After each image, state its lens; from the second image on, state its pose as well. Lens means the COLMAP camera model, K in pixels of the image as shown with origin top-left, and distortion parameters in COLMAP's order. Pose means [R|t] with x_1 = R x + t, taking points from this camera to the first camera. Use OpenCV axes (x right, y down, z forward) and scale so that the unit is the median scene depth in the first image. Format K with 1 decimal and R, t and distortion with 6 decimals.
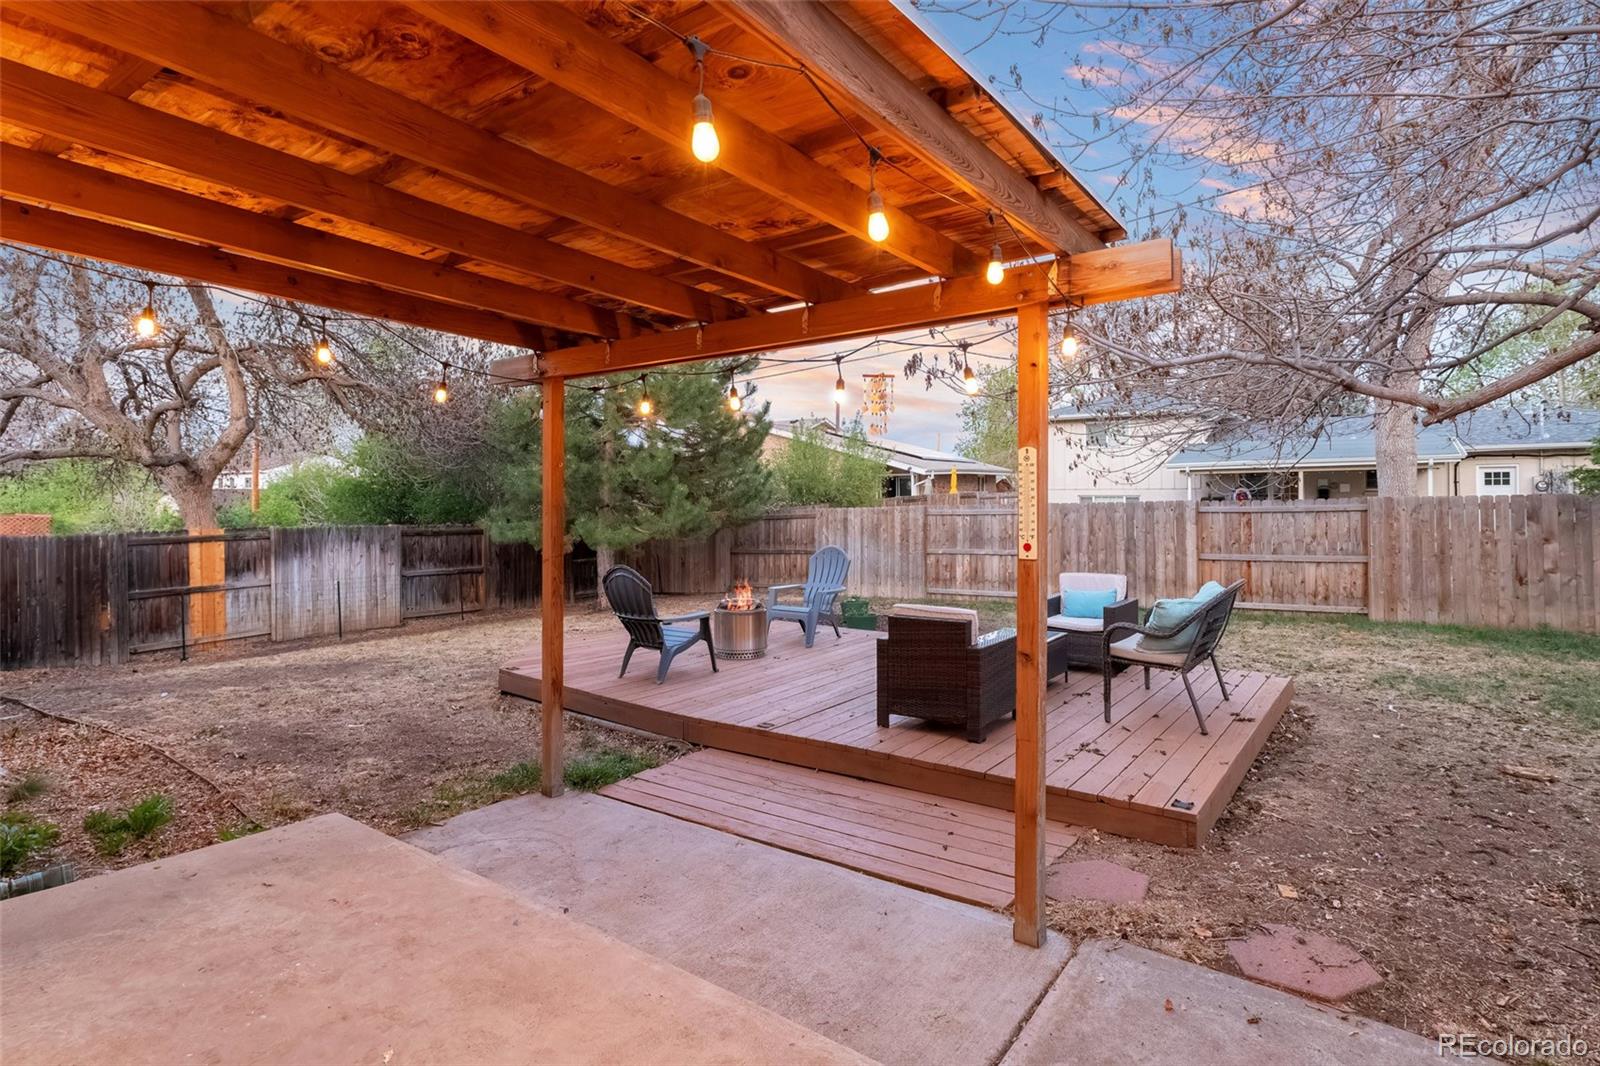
lens RADIAL K [[826.3, 0, 785.9], [0, 826.3, 536.2], [0, 0, 1]] dist [0.023609, 0.000619]
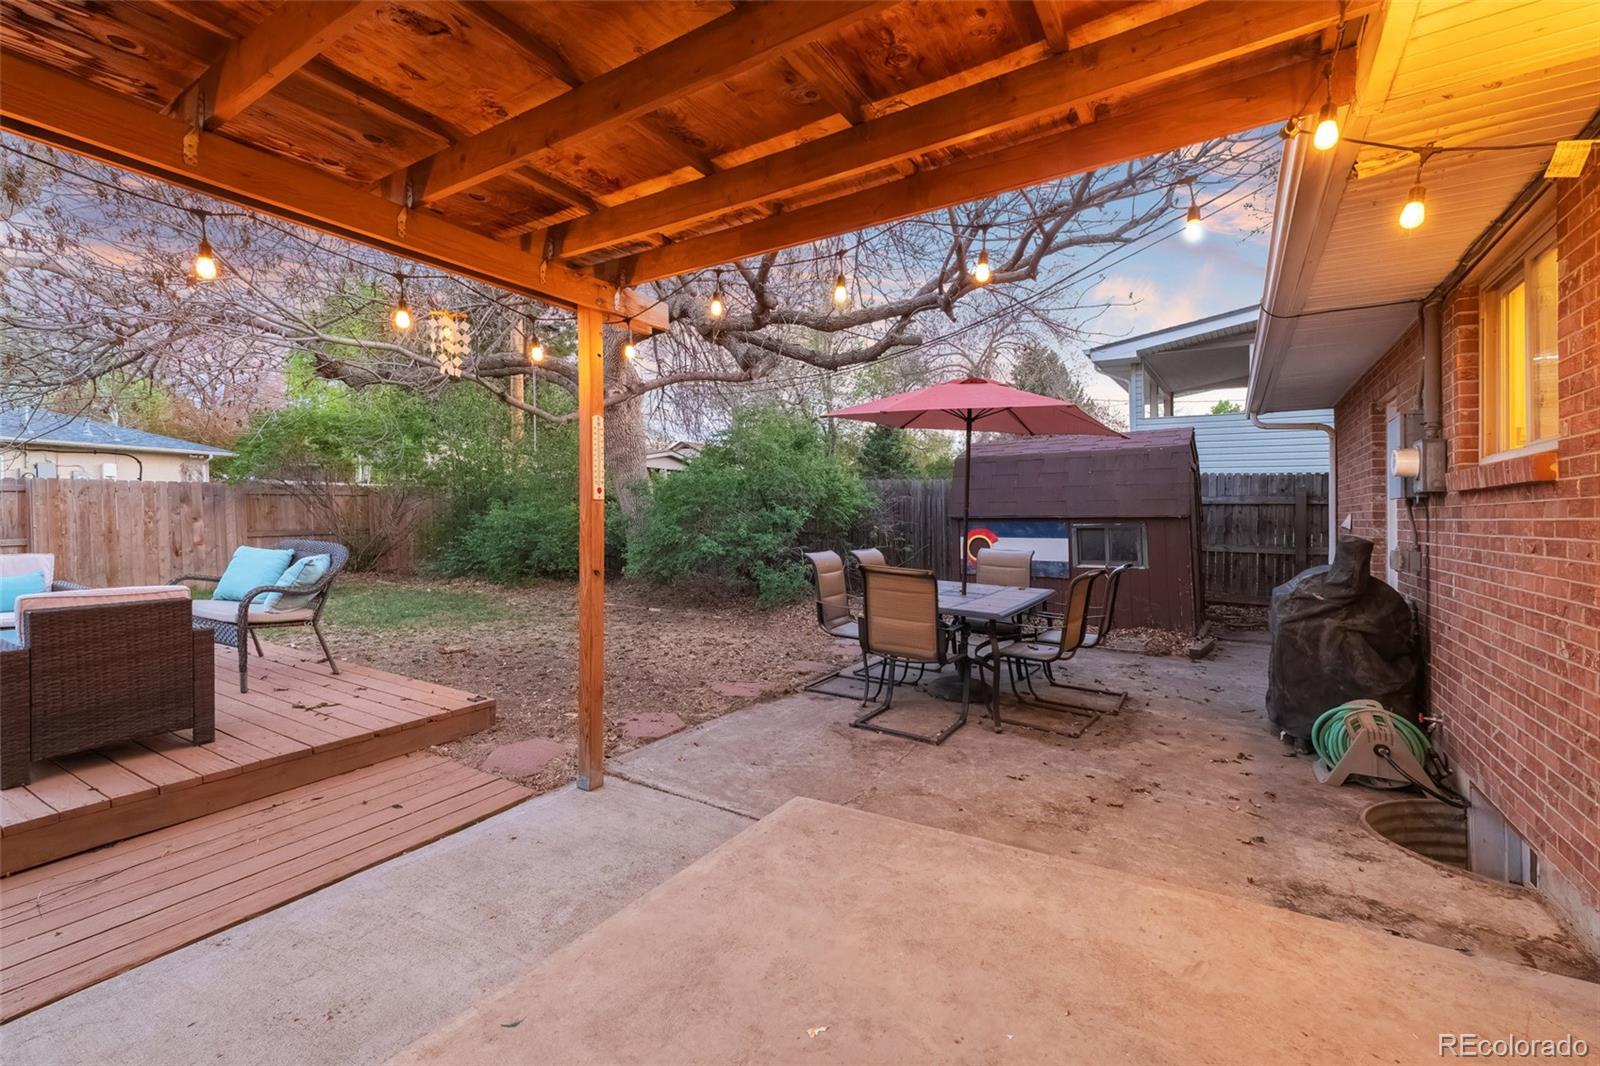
lens RADIAL K [[709.5, 0, 801.0], [0, 709.5, 505.9], [0, 0, 1]] dist [0.013119, -0.000212]
pose [[-0.105753, 0.009629, 0.994346, -0.597865], [0.024741, 0.999669, -0.007049, 0.036616], [-0.994085, 0.023856, -0.105956, 0.530066]]
